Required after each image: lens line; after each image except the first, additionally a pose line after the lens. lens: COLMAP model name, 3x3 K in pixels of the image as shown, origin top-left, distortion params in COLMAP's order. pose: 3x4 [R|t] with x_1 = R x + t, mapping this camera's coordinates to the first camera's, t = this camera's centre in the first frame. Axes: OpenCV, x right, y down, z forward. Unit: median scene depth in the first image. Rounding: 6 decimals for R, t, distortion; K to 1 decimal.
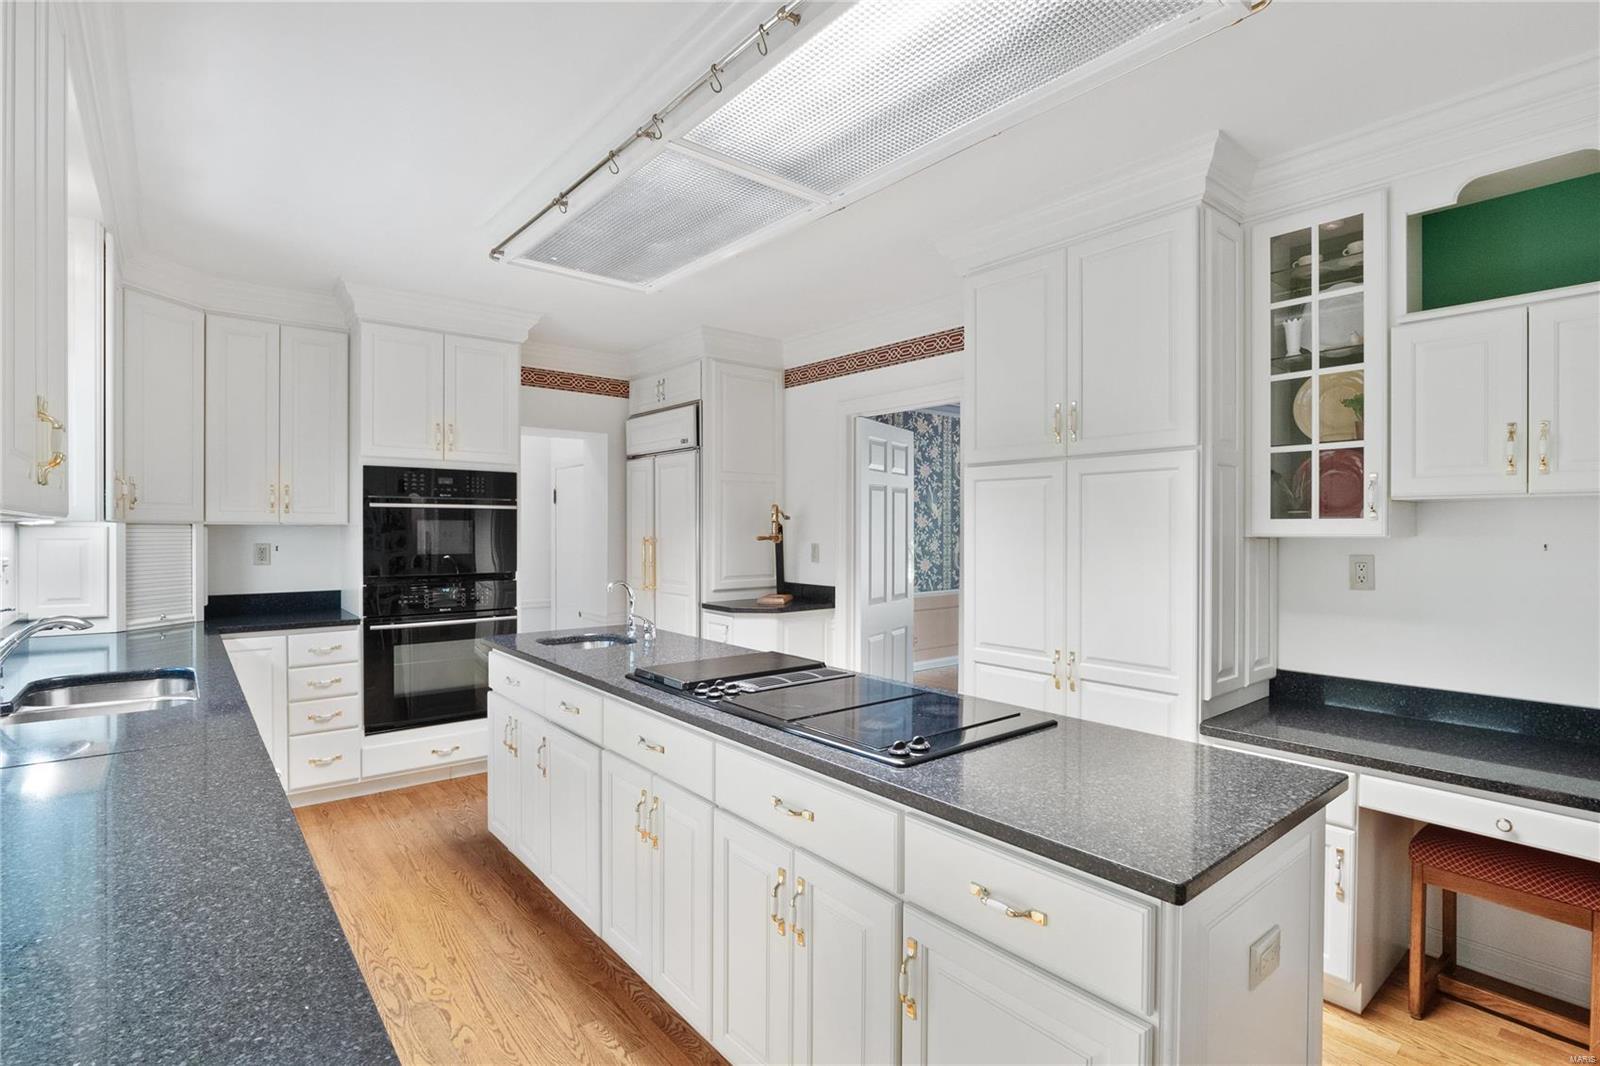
lens RADIAL K [[761.4, 0, 800.5], [0, 761.4, 533.9], [0, 0, 1]] dist [-0.003523, -0.006372]
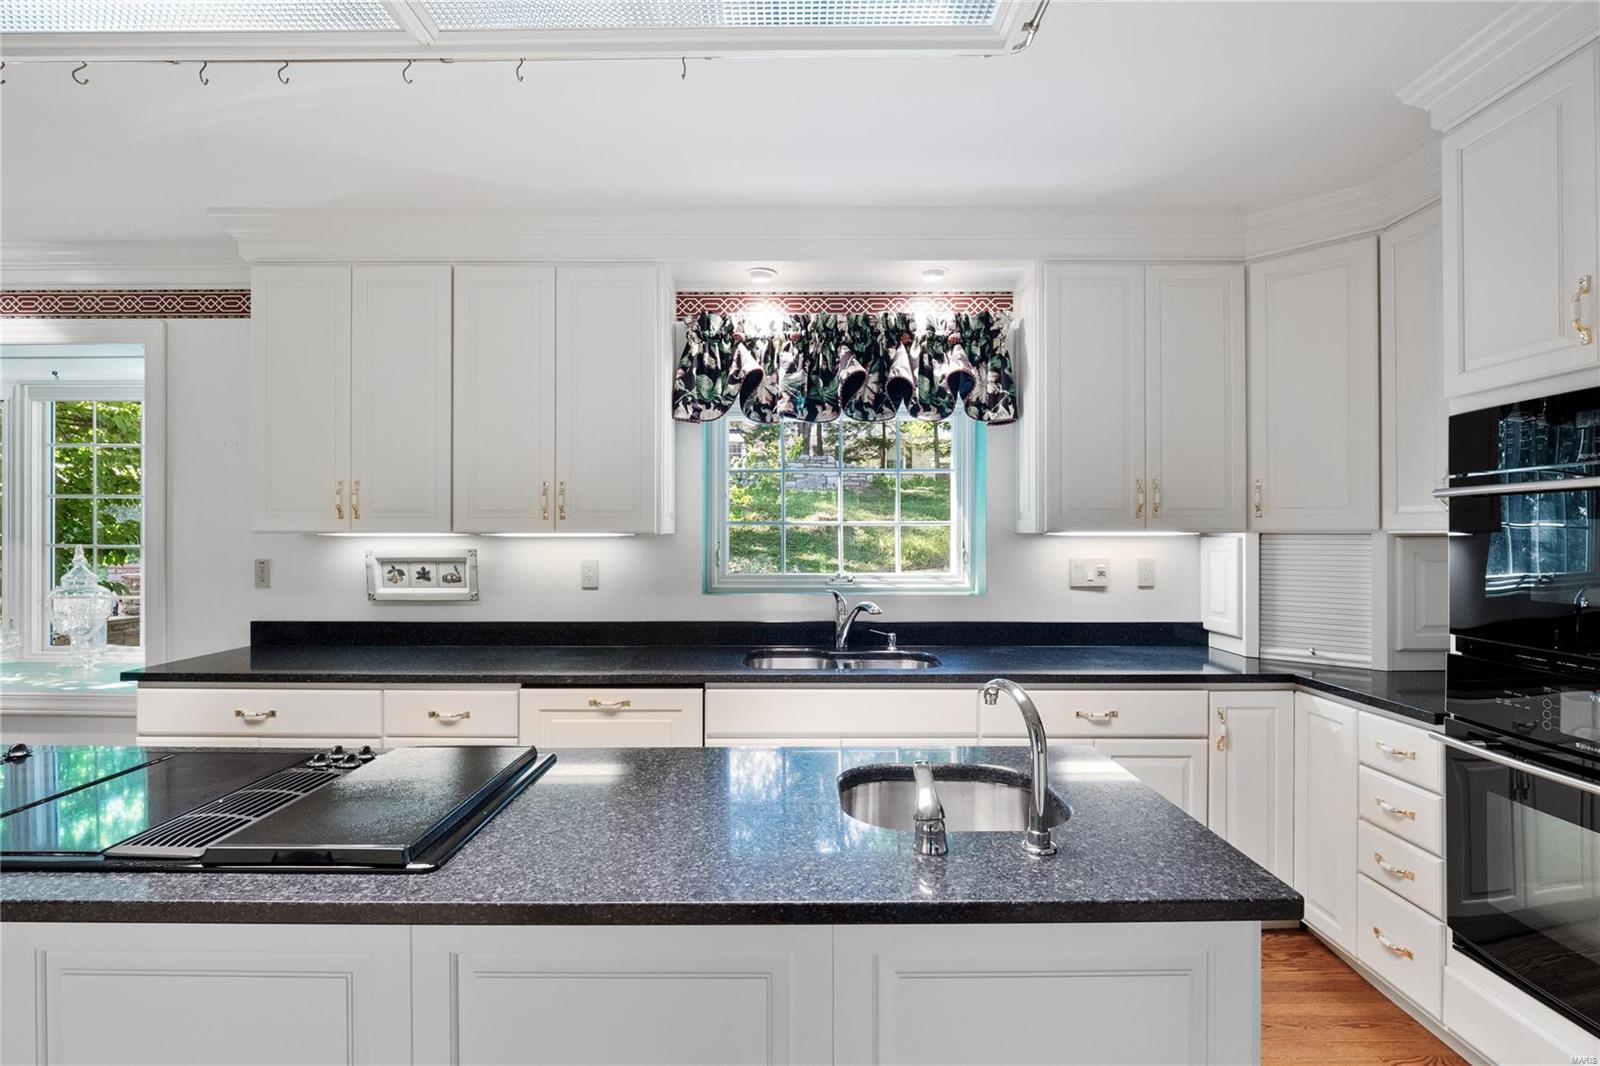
lens RADIAL K [[763.0, 0, 807.4], [0, 763.0, 531.7], [0, 0, 1]] dist [0.002867, -0.021443]
pose [[-0.631762, -0.006229, -0.775138, 0.092071], [-0.004390, 0.999980, -0.004458, -0.008721], [0.775150, 0.000586, -0.631777, 0.956917]]
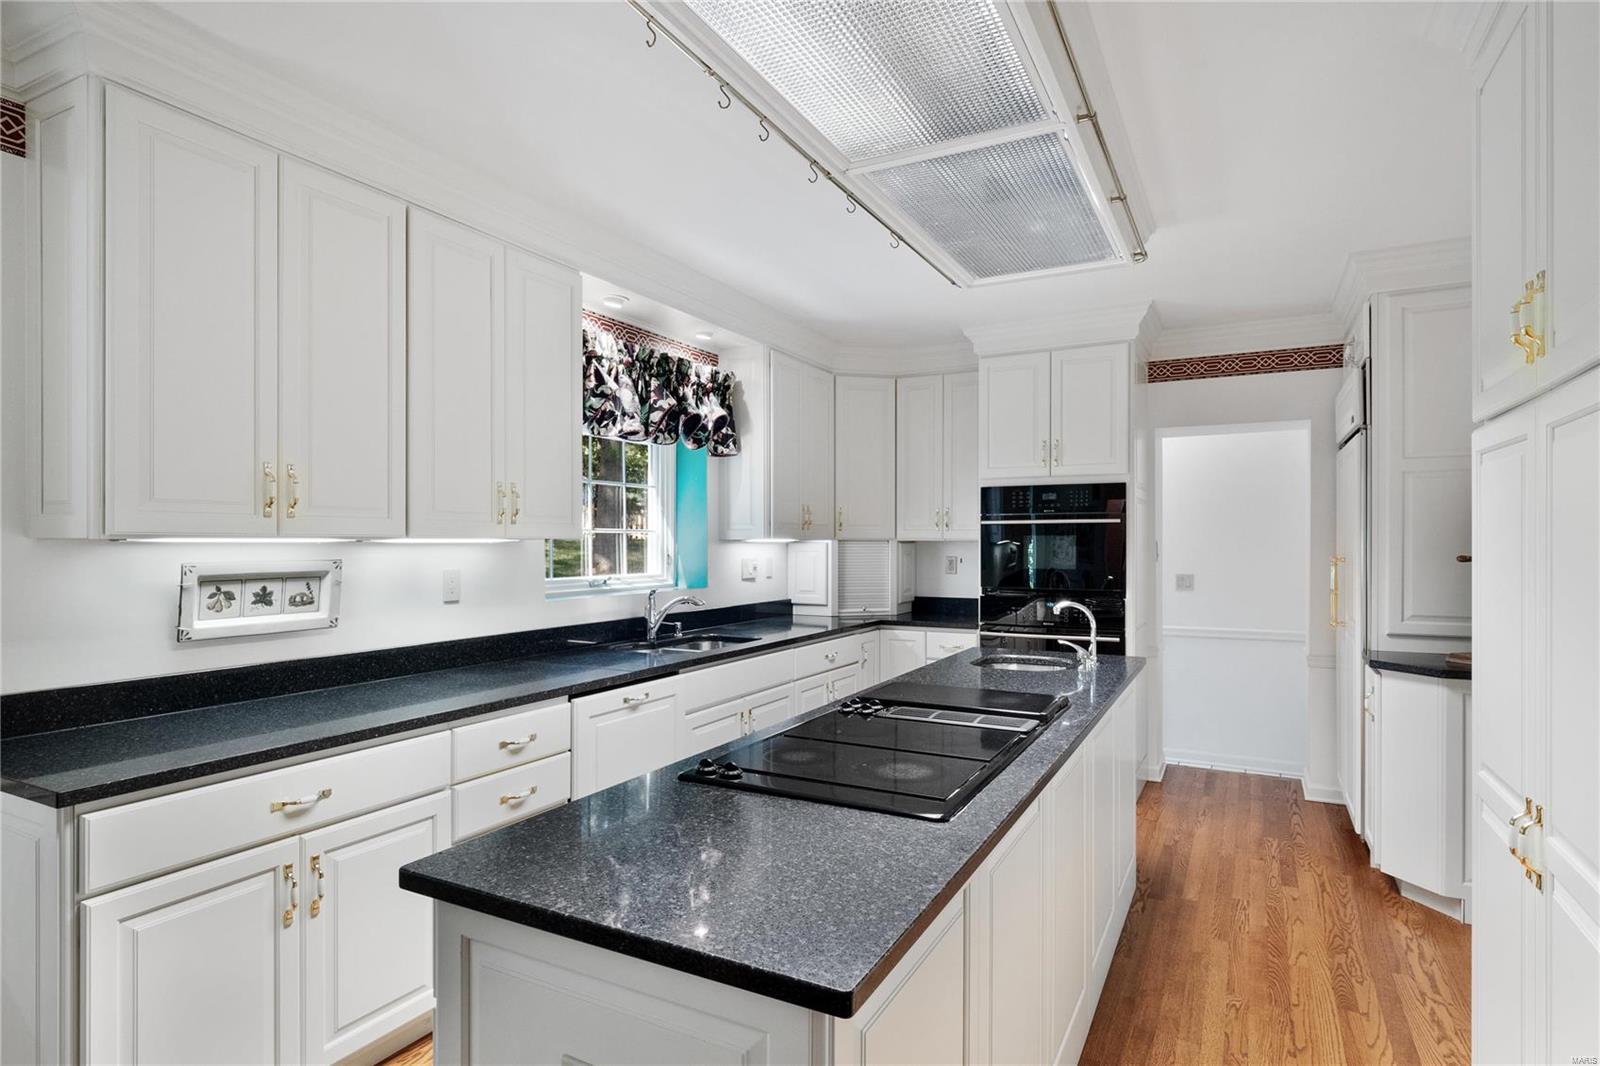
lens RADIAL K [[838.5, 0, 798.6], [0, 838.5, 541.4], [0, 0, 1]] dist [-0.000784, 0.000073]
pose [[0.380591, -0.002436, -0.924740, 0.447981], [-0.002683, 0.999989, -0.003739, -0.005309], [0.924740, 0.003904, 0.380580, 0.274700]]
